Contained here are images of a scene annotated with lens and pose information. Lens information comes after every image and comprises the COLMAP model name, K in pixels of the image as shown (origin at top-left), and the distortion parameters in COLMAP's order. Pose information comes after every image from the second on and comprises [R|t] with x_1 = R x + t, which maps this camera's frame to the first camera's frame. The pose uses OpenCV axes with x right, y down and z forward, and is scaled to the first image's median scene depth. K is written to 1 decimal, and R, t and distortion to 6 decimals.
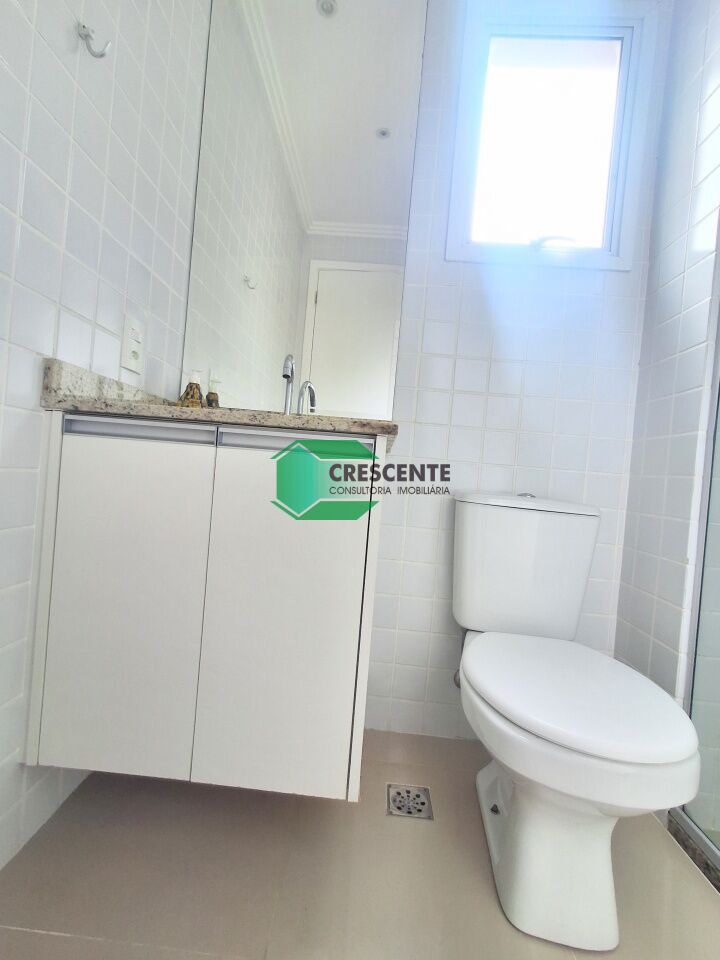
lens RADIAL K [[438.2, 0, 353.6], [0, 438.2, 473.4], [0, 0, 1]] dist [-0.007789, 0.006354]
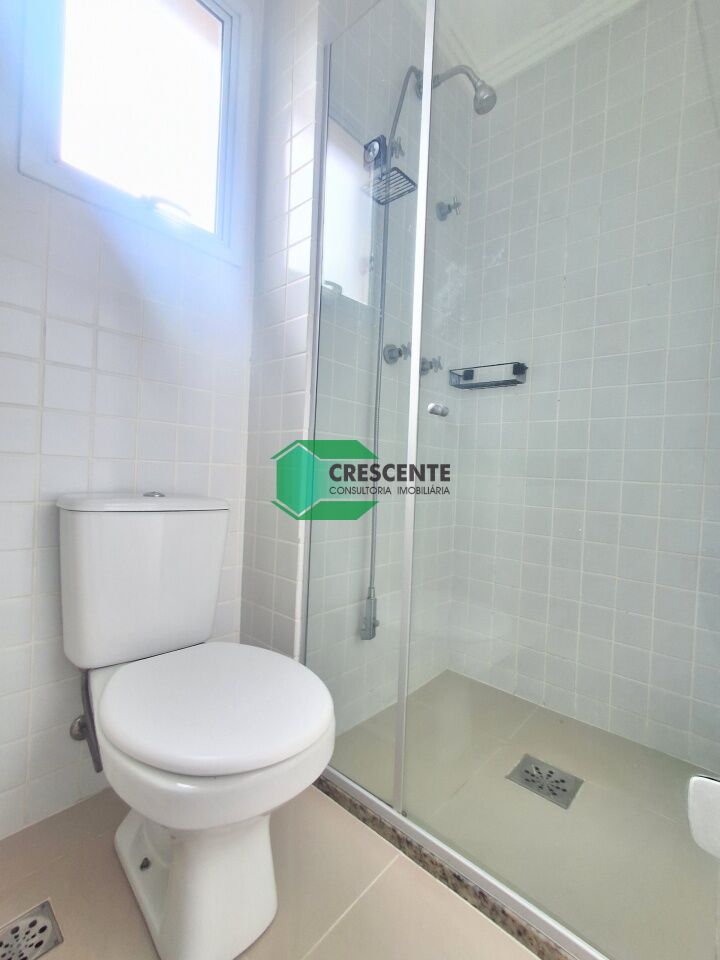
lens RADIAL K [[438.2, 0, 356.2], [0, 438.2, 474.6], [0, 0, 1]] dist [-0.007789, 0.006354]
pose [[0.623537, -0.062938, 0.779256, -0.042642], [0.011524, 0.997386, 0.071335, -0.057643], [-0.781709, -0.035499, 0.622633, 0.157643]]
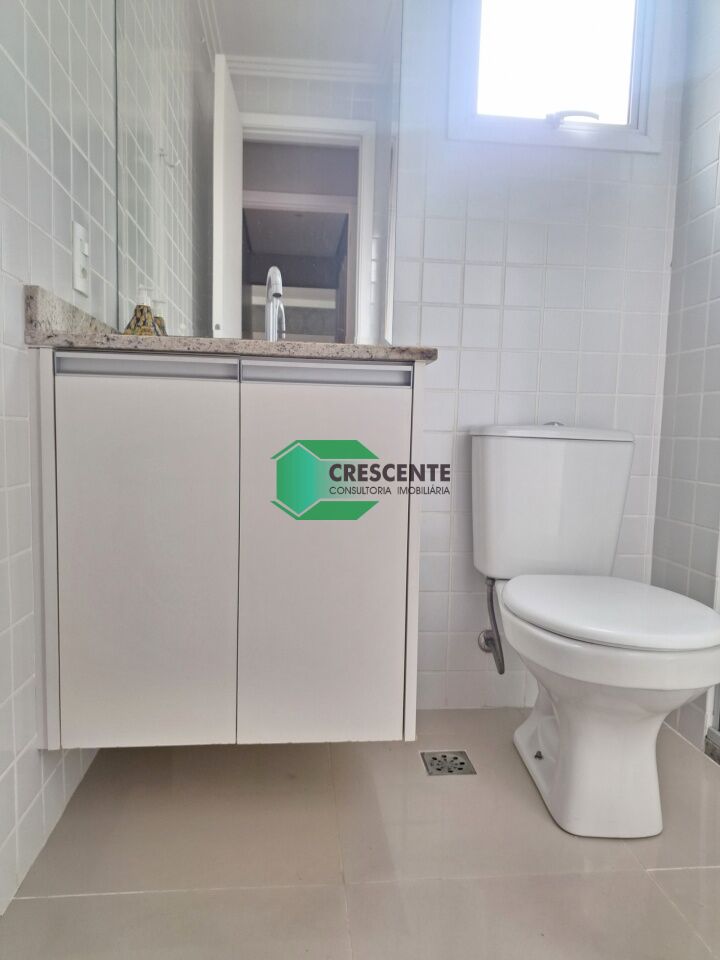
lens RADIAL K [[692.9, 0, 340.3], [0, 692.9, 482.0], [0, 0, 1]] dist [0.018934, -0.032860]
pose [[0.988293, -0.066198, 0.137461, -0.264433], [0.054629, 0.994771, 0.086296, 0.026246], [-0.142455, -0.077776, 0.986741, -0.370249]]
